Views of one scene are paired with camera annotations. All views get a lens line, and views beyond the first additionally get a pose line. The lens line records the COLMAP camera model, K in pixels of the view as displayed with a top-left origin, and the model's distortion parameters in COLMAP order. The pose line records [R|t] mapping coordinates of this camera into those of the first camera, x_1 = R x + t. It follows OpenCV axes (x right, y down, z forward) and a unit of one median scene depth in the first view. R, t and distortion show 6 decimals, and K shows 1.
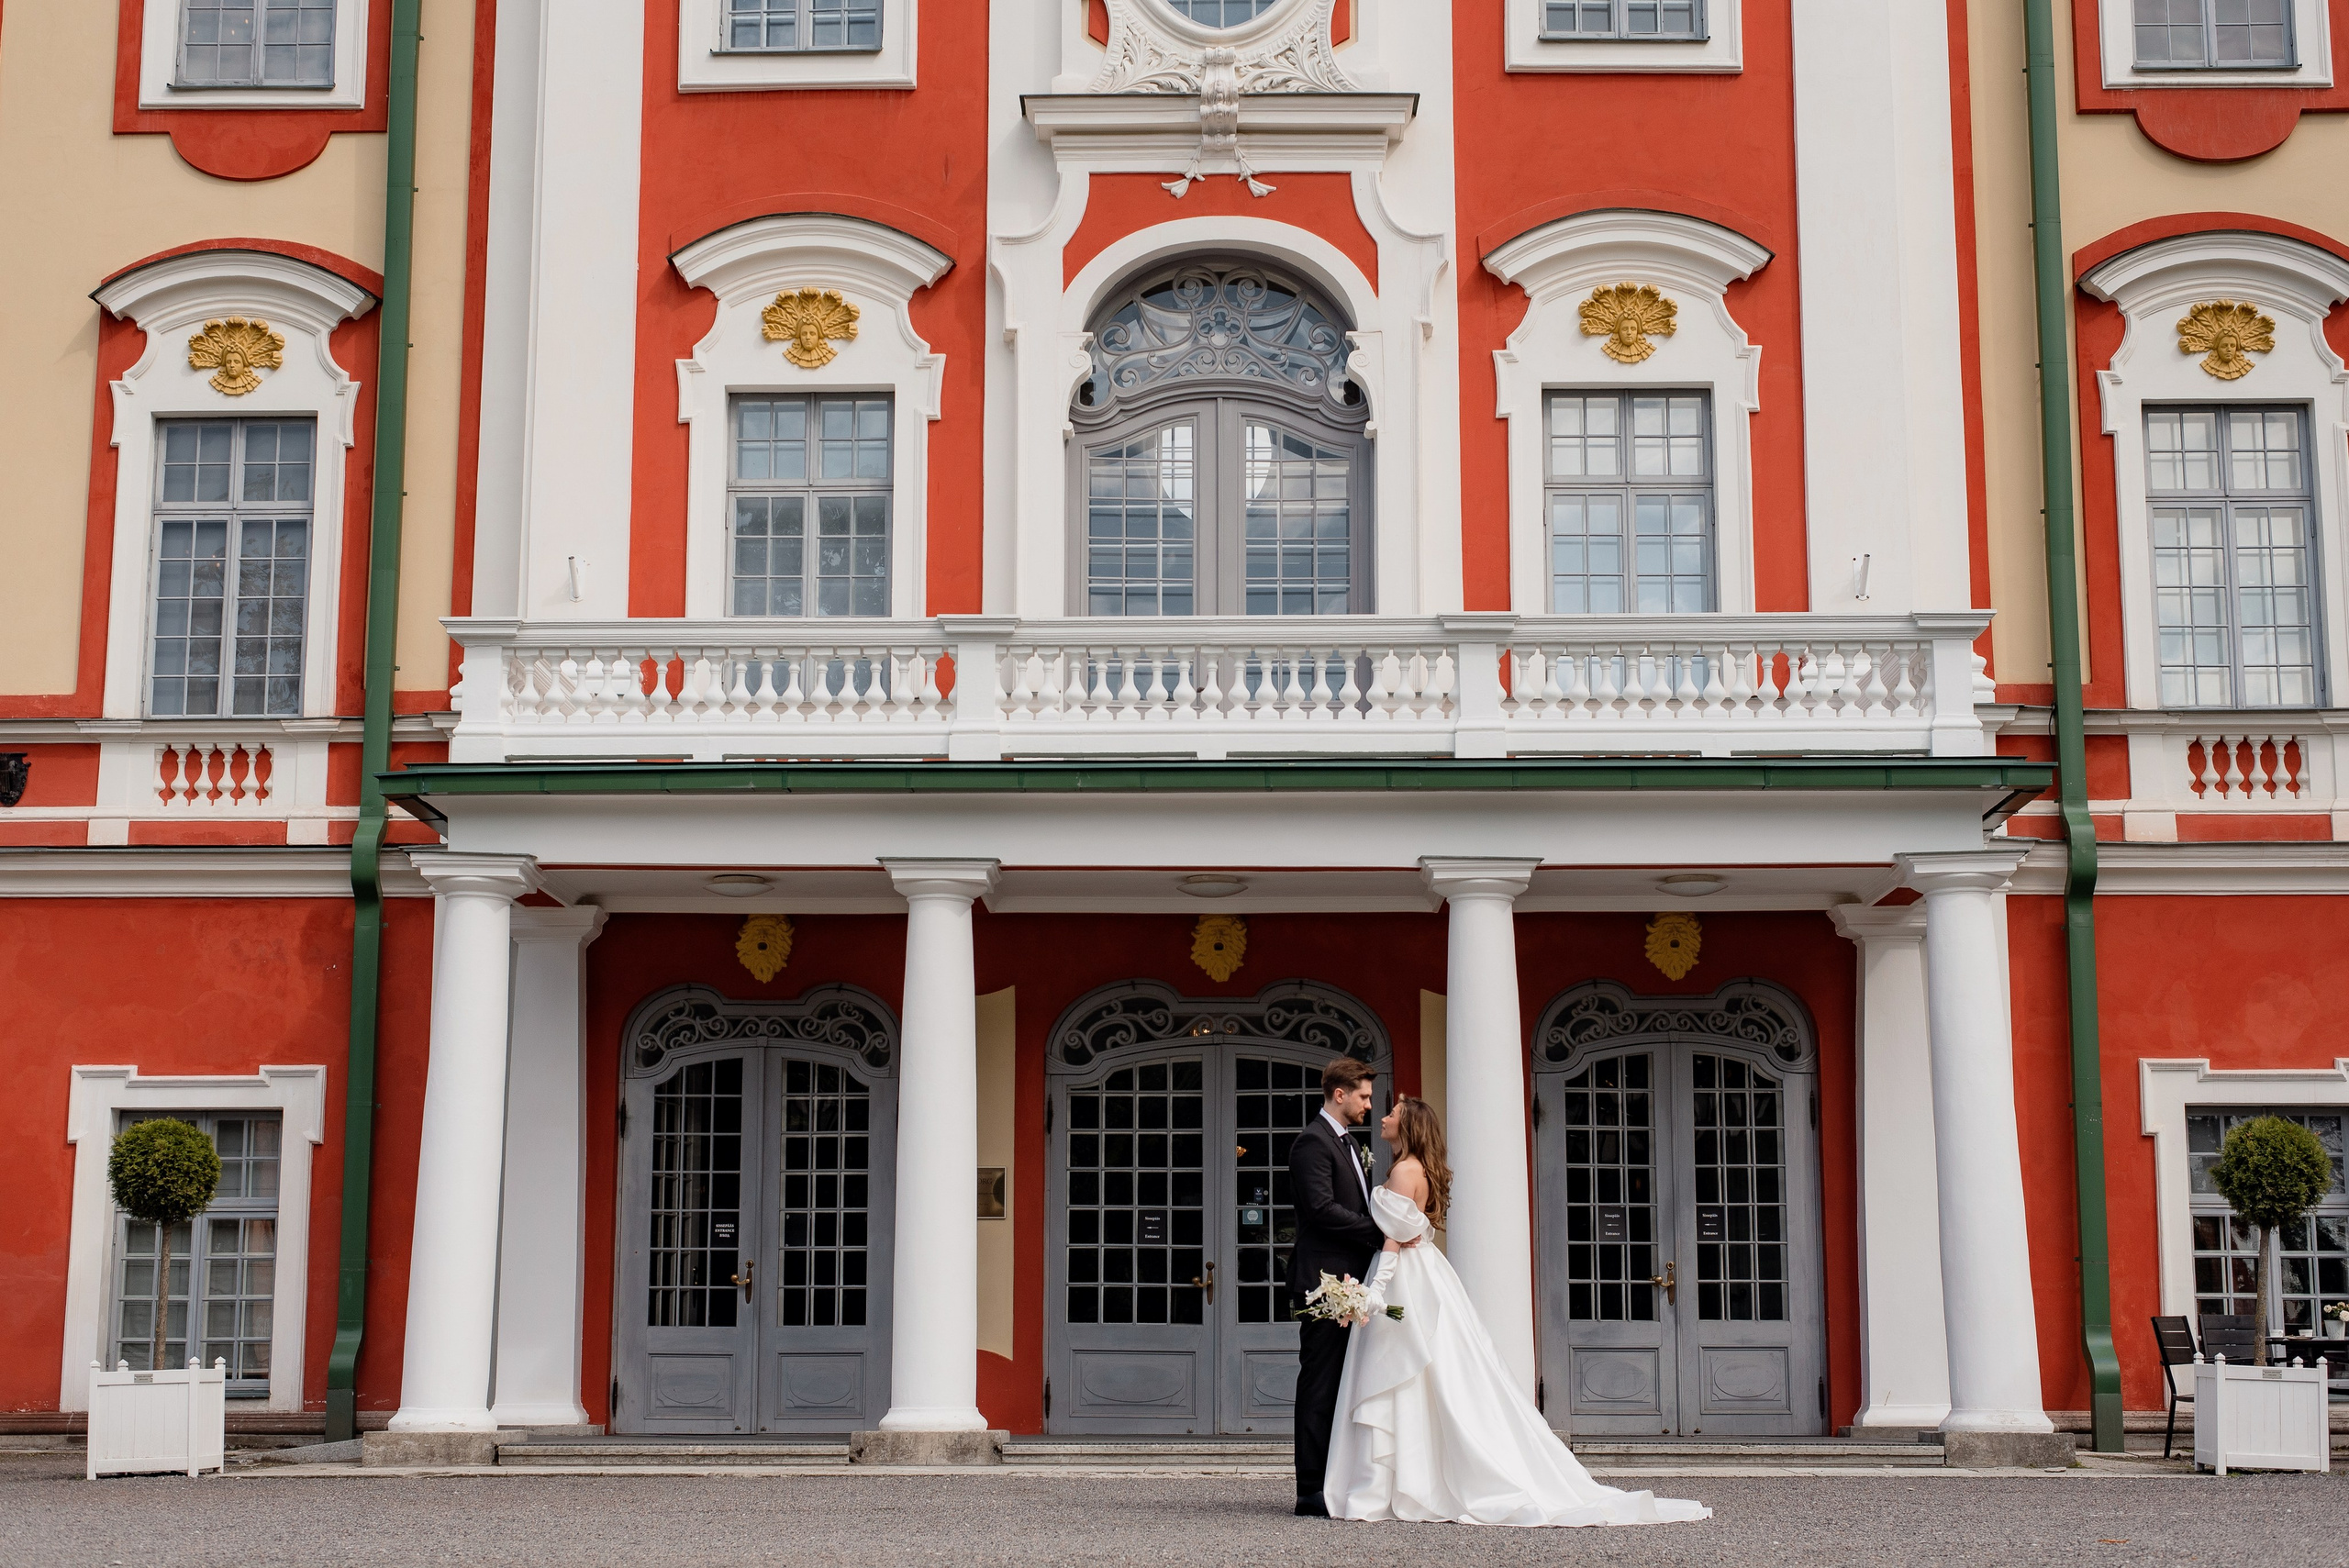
lens RADIAL K [[3360.9, 0, 1174.5], [0, 3360.9, 784.0], [0, 0, 1]] dist [0.001084, 0.009541]
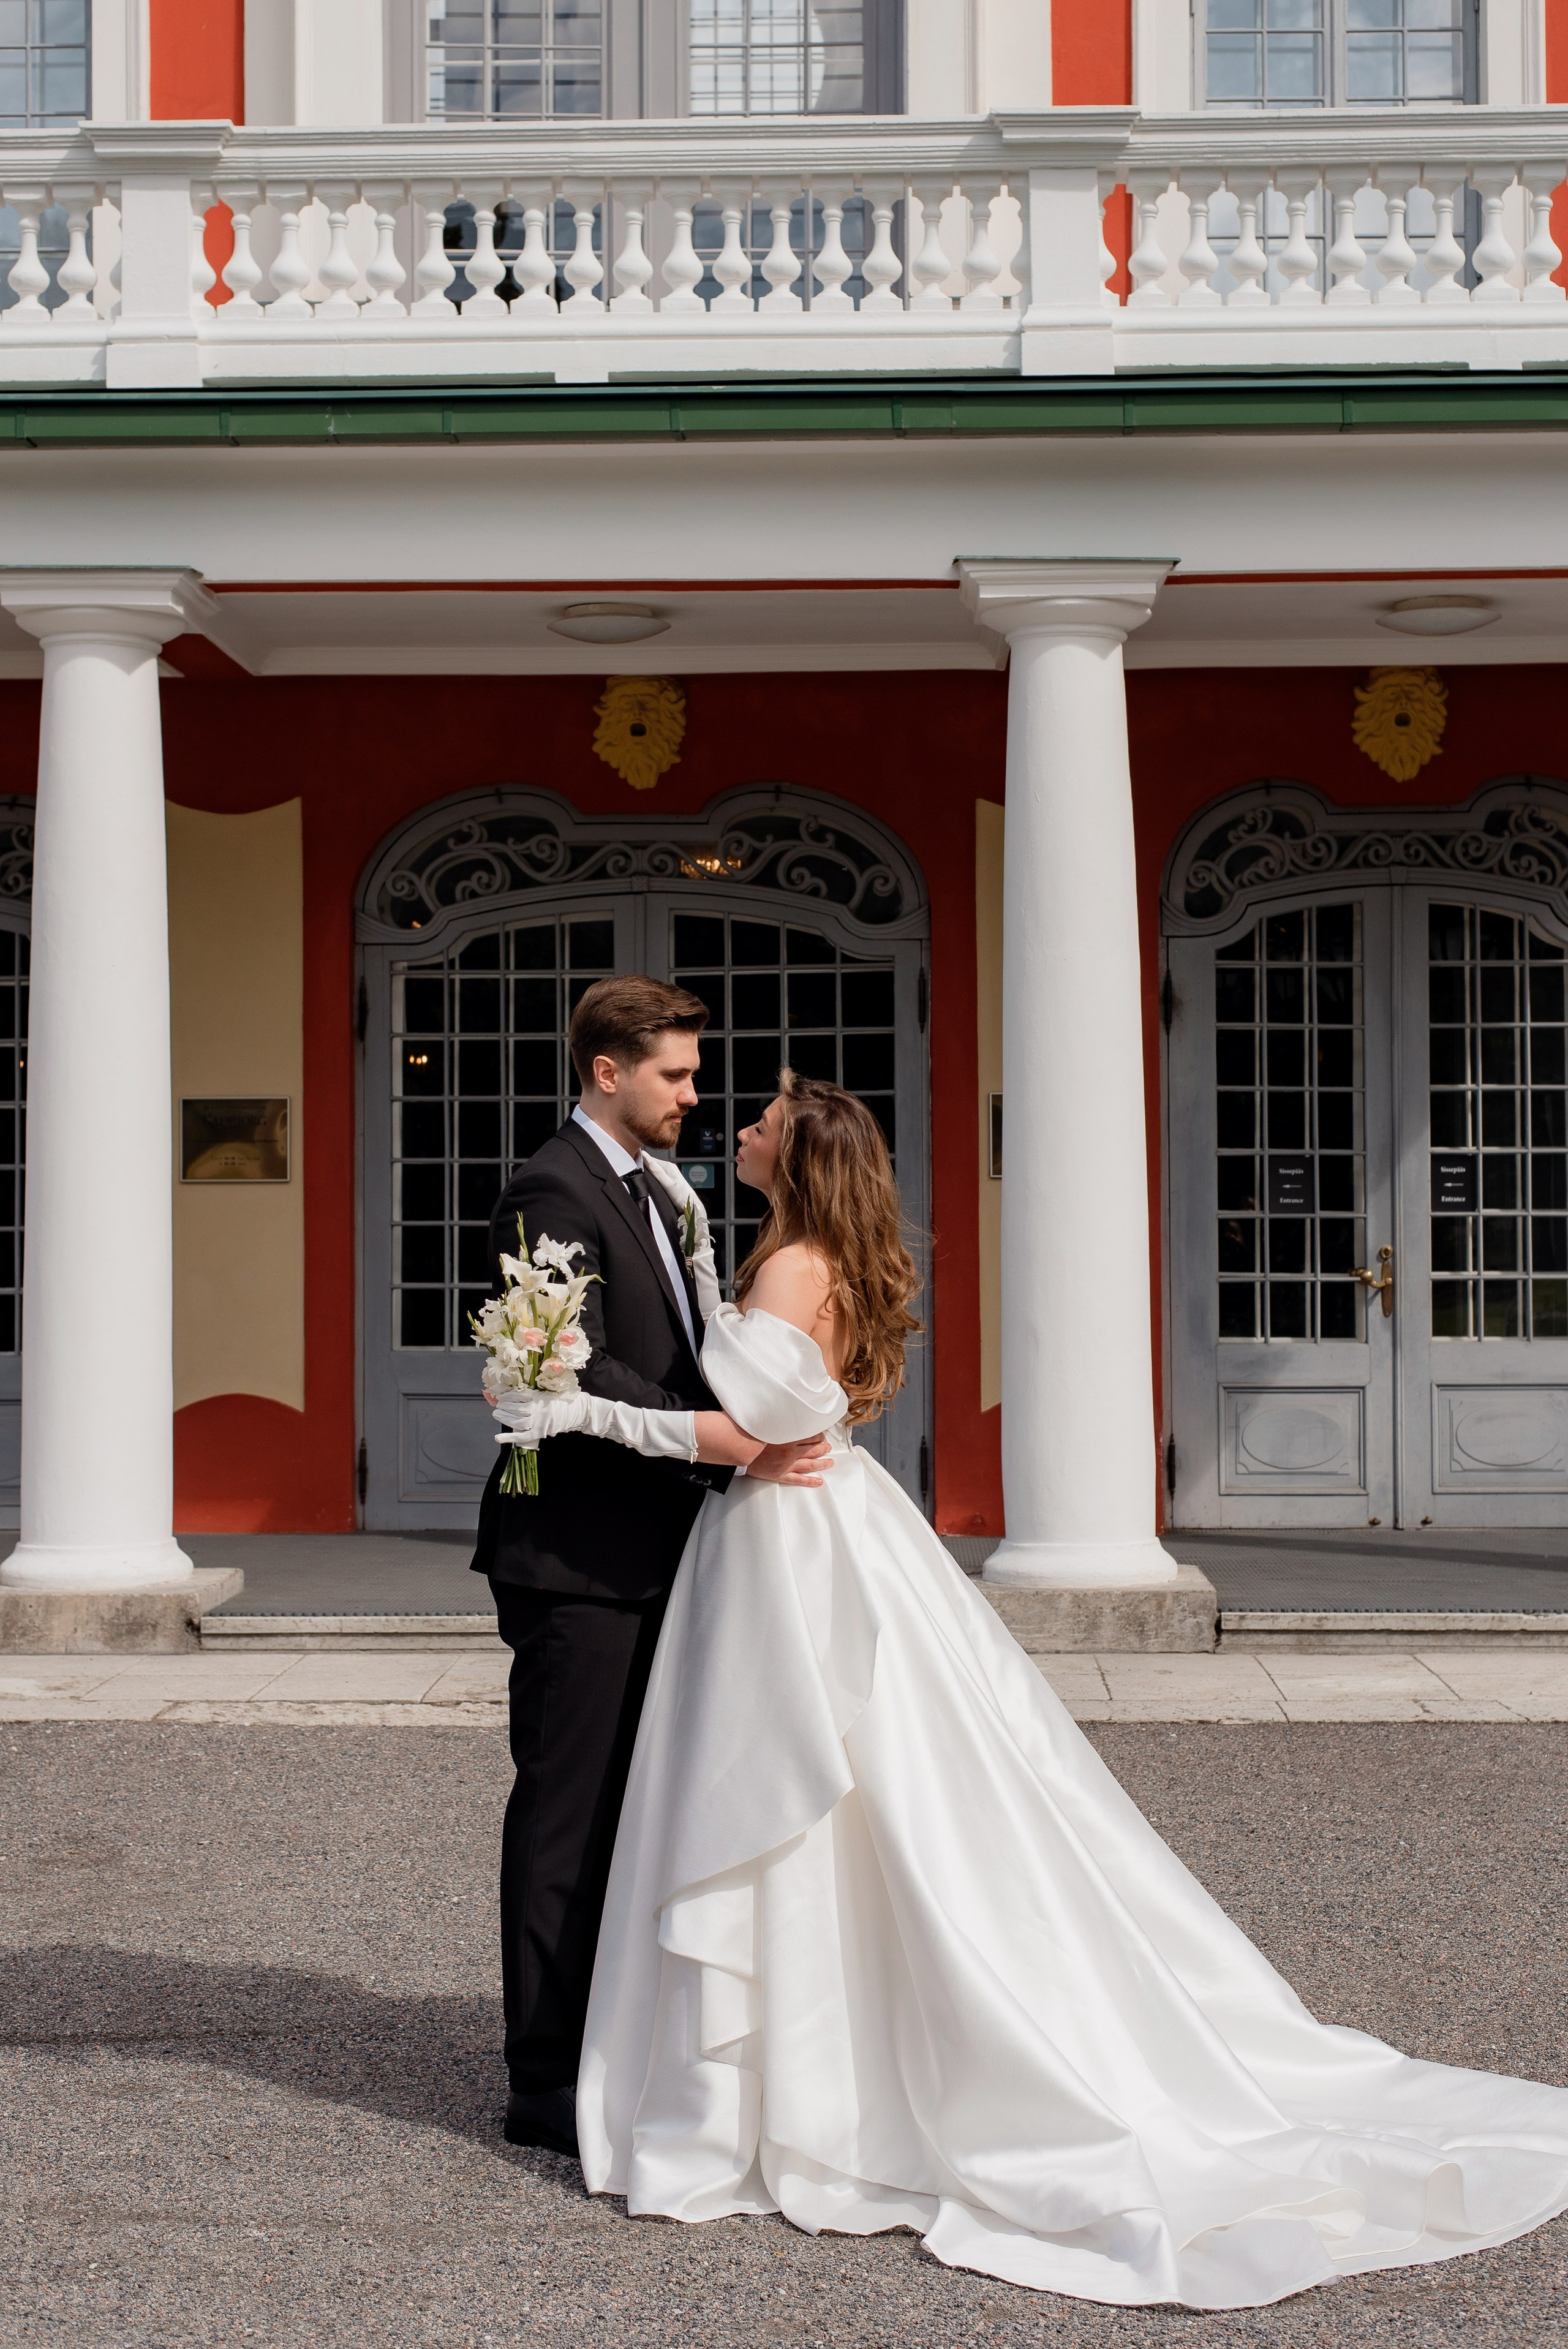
lens RADIAL K [[3289.7, 0, 781.6], [0, 3289.7, 1057.3], [0, 0, 1]] dist [-0.006852, 0.019434]
pose [[0.999823, -0.005345, -0.018051, 0.049038], [0.007770, 0.990527, 0.137101, 0.026031], [0.017148, -0.137217, 0.990393, 0.412815]]
